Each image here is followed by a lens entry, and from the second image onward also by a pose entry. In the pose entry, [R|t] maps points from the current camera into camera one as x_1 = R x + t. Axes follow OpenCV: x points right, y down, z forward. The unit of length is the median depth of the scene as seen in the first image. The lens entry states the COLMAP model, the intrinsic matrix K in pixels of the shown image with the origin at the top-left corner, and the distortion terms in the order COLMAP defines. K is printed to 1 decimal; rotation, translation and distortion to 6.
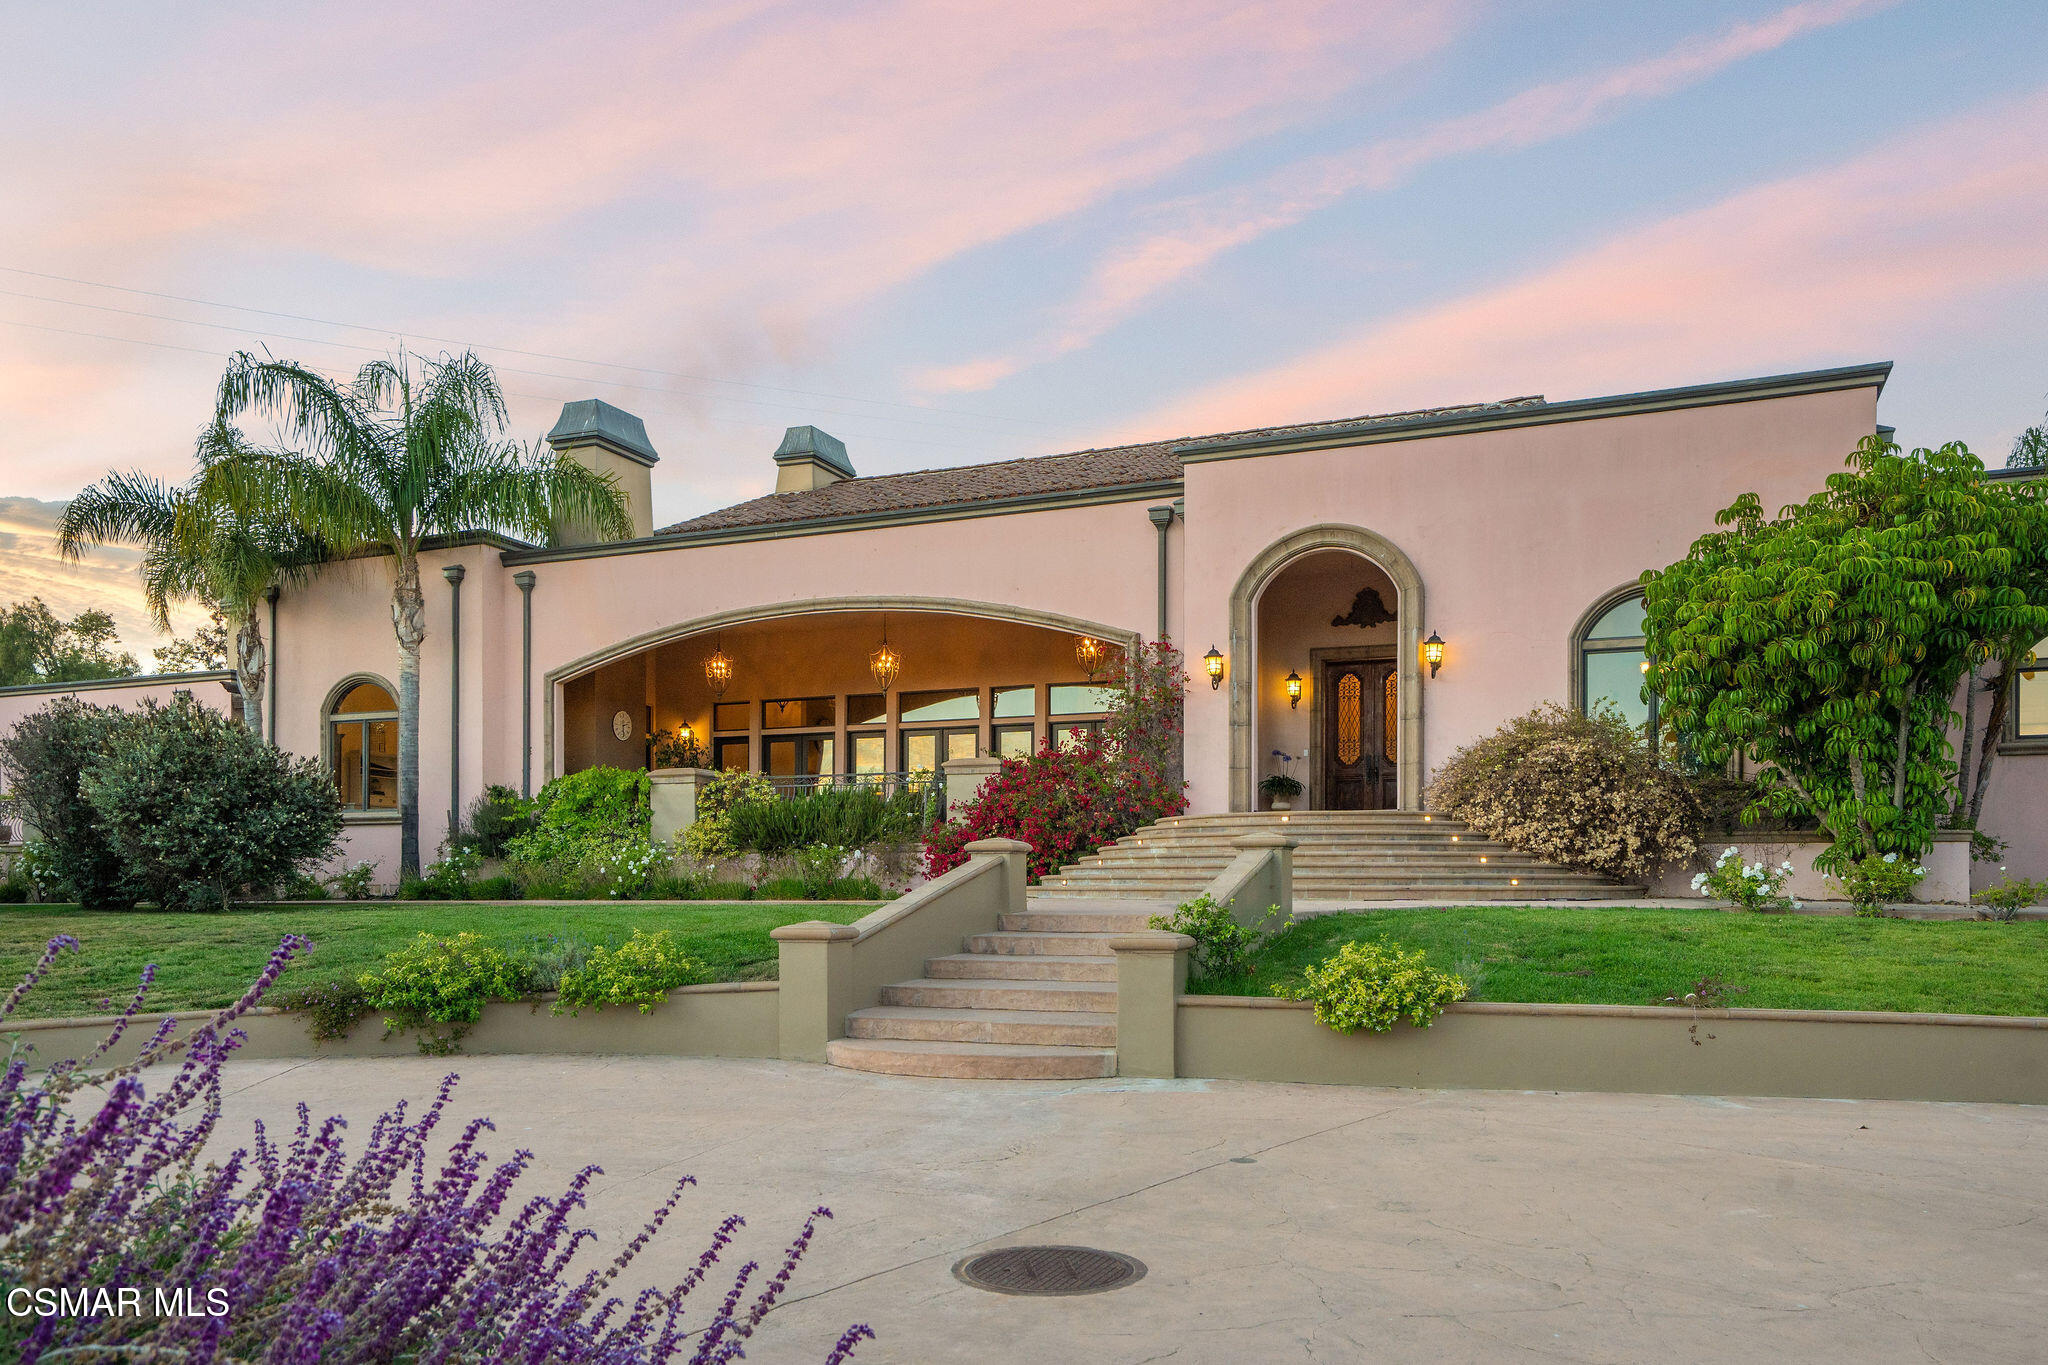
lens RADIAL K [[1594.3, 0, 1021.9], [0, 1594.3, 695.0], [0, 0, 1]] dist [0.010134, 0.006104]
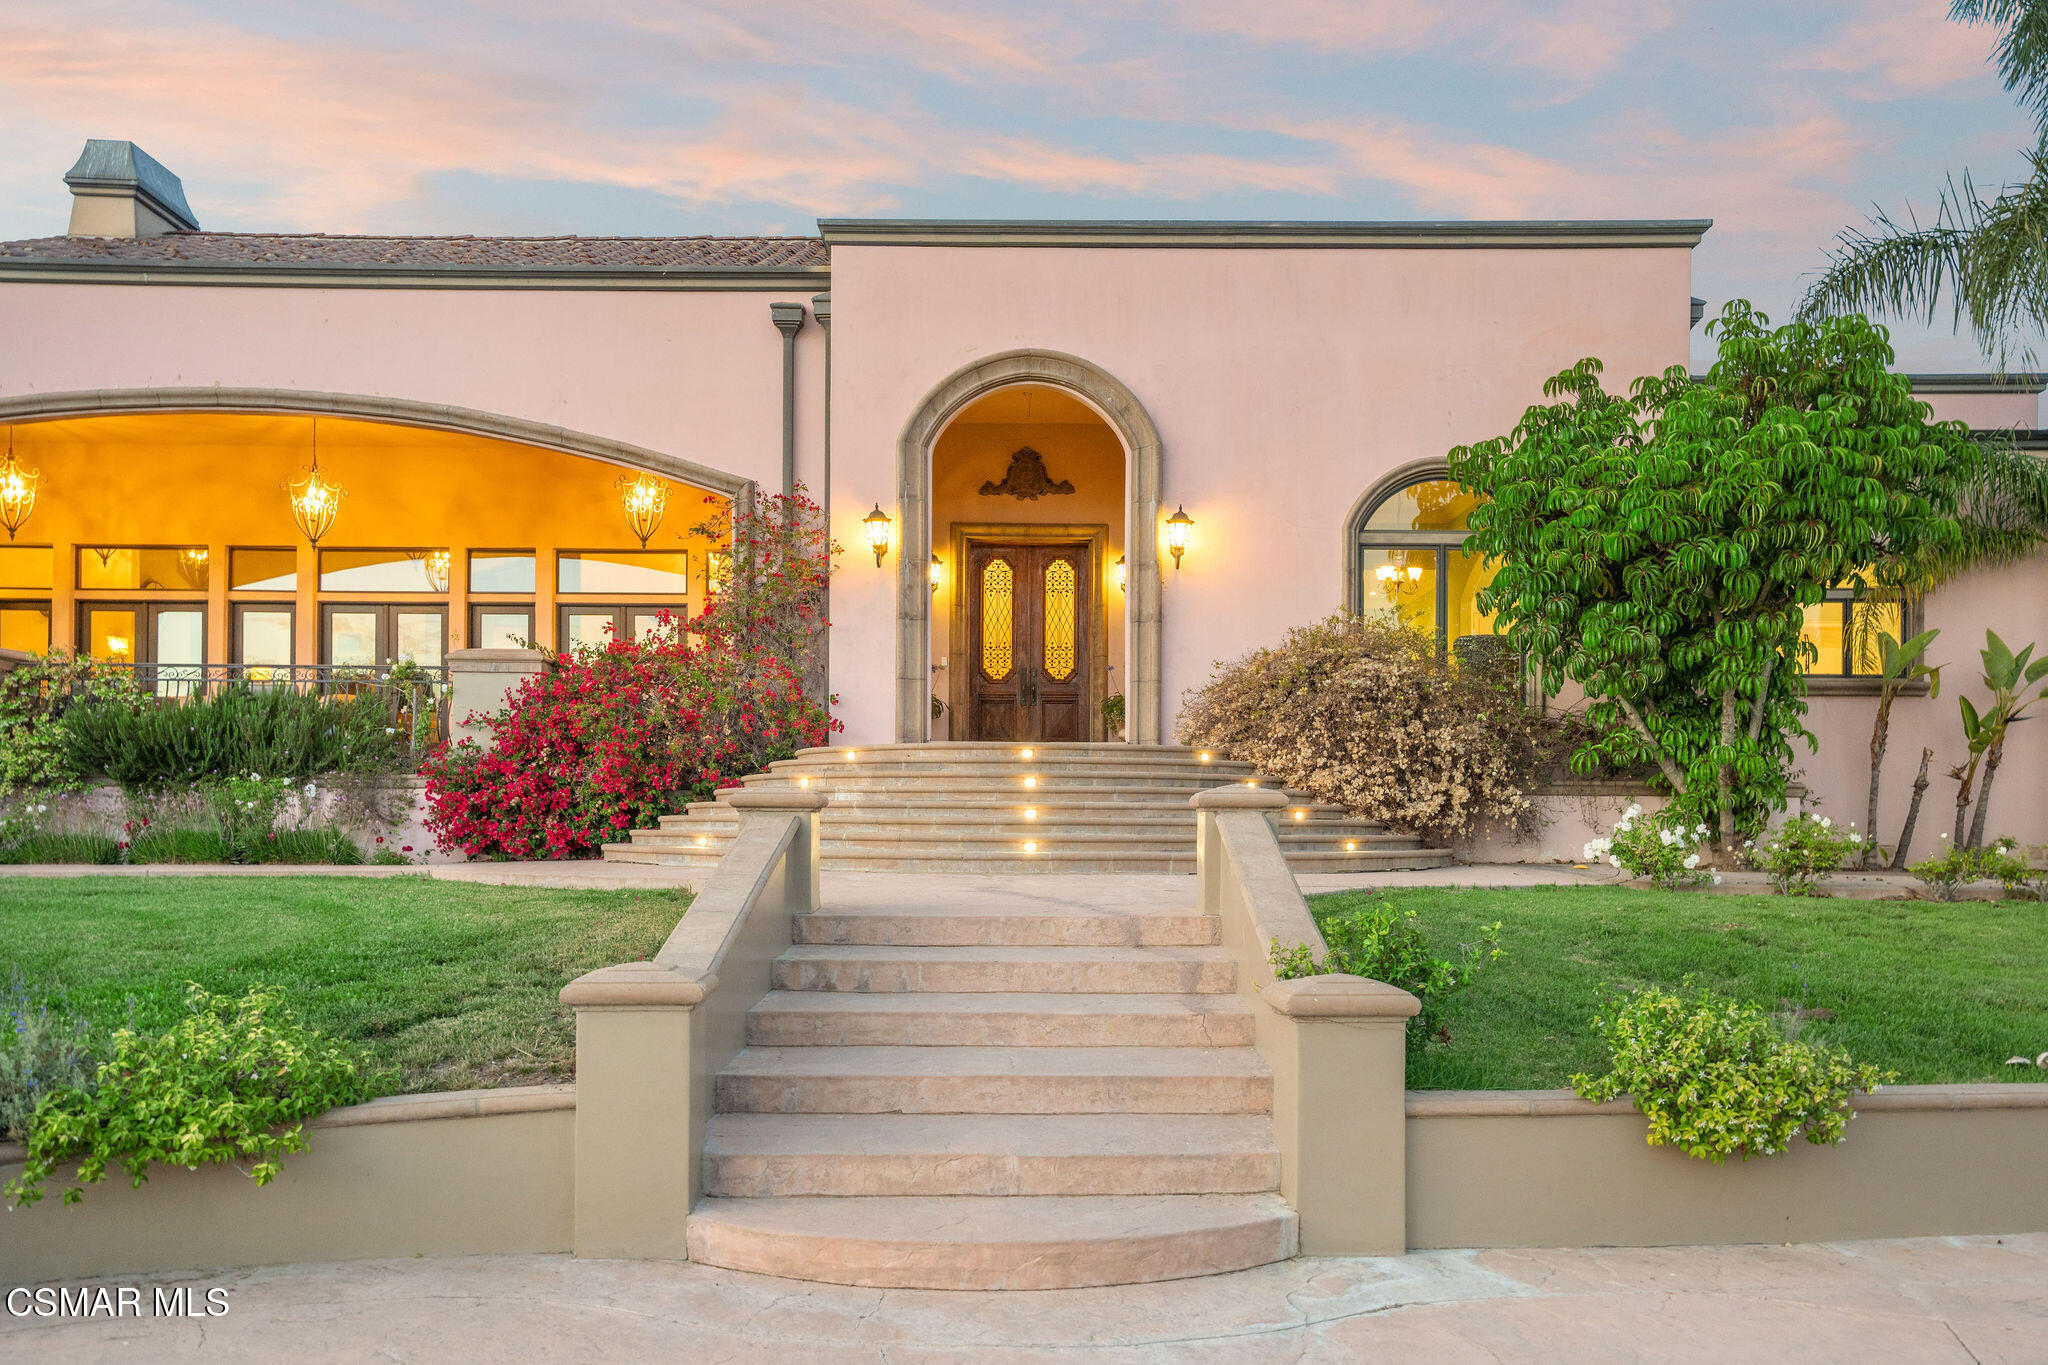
lens RADIAL K [[1779.2, 0, 1026.1], [0, 1779.2, 685.2], [0, 0, 1]] dist [0.028546, 0.035263]
pose [[0.918509, 0.035579, 0.393797, -0.130806], [-0.054552, 0.997822, 0.037087, 0.016446], [-0.391620, -0.055547, 0.918449, 0.248893]]
